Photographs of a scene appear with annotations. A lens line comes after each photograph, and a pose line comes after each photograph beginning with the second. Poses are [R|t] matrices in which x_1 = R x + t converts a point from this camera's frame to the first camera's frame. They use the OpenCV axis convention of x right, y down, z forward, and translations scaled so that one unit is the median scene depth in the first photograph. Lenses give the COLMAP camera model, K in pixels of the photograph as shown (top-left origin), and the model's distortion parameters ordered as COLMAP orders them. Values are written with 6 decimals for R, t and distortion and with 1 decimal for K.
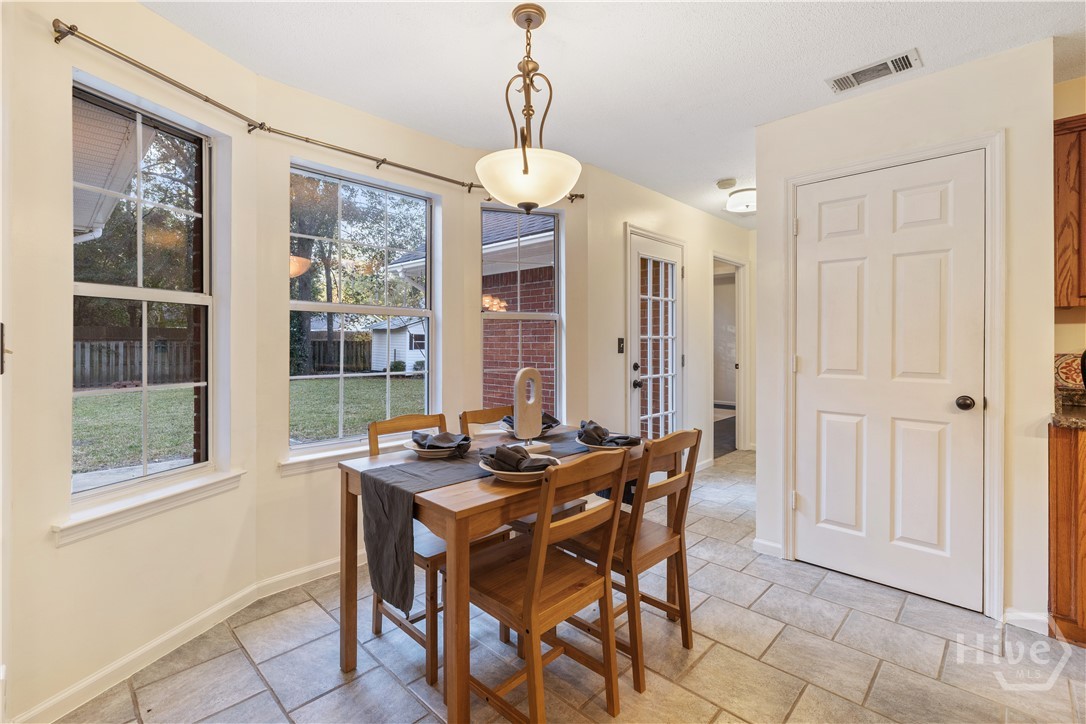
lens RADIAL K [[485.3, 0, 538.4], [0, 485.3, 341.8], [0, 0, 1]] dist [-0.002772, -0.000189]
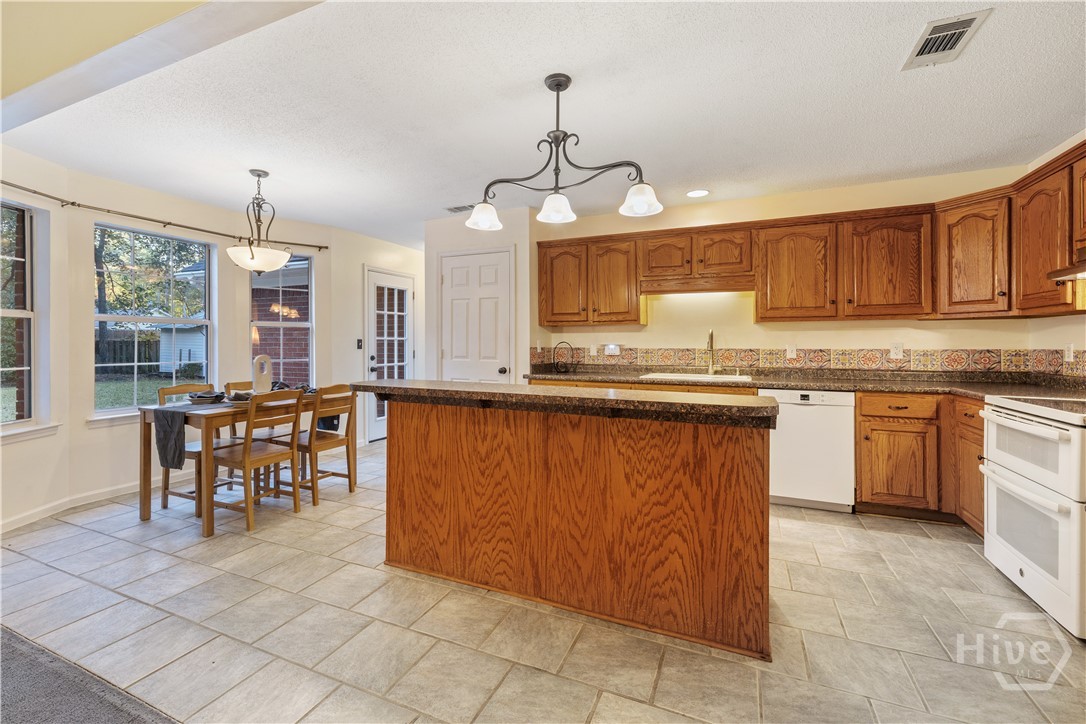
lens RADIAL K [[463.7, 0, 540.9], [0, 463.7, 344.5], [0, 0, 1]] dist [0.002831, 0.000740]
pose [[0.937112, -0.001545, 0.349027, 0.328107], [-0.000434, 0.999984, 0.005593, 0.000959], [-0.349030, -0.005393, 0.937096, -0.963553]]
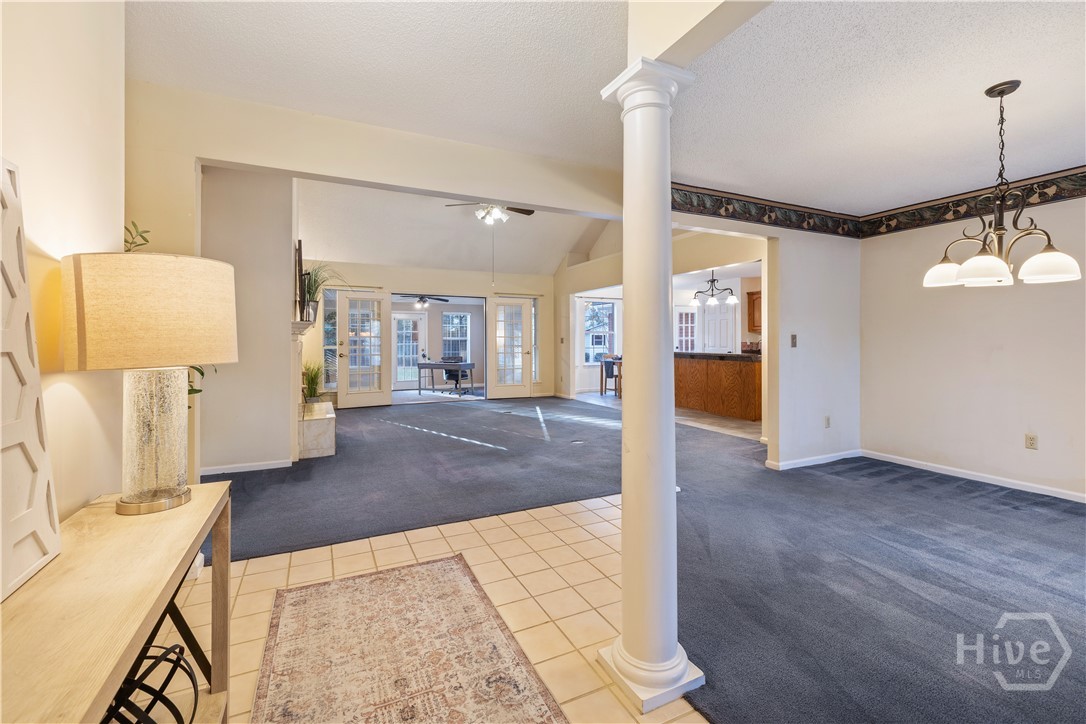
lens RADIAL K [[463.7, 0, 540.9], [0, 463.7, 344.5], [0, 0, 1]] dist [0.002831, 0.000740]
pose [[0.939869, -0.003384, -0.341518, 0.698960], [0.007167, 0.999926, 0.009814, -0.008410], [0.341460, -0.011672, 0.939824, -3.788985]]
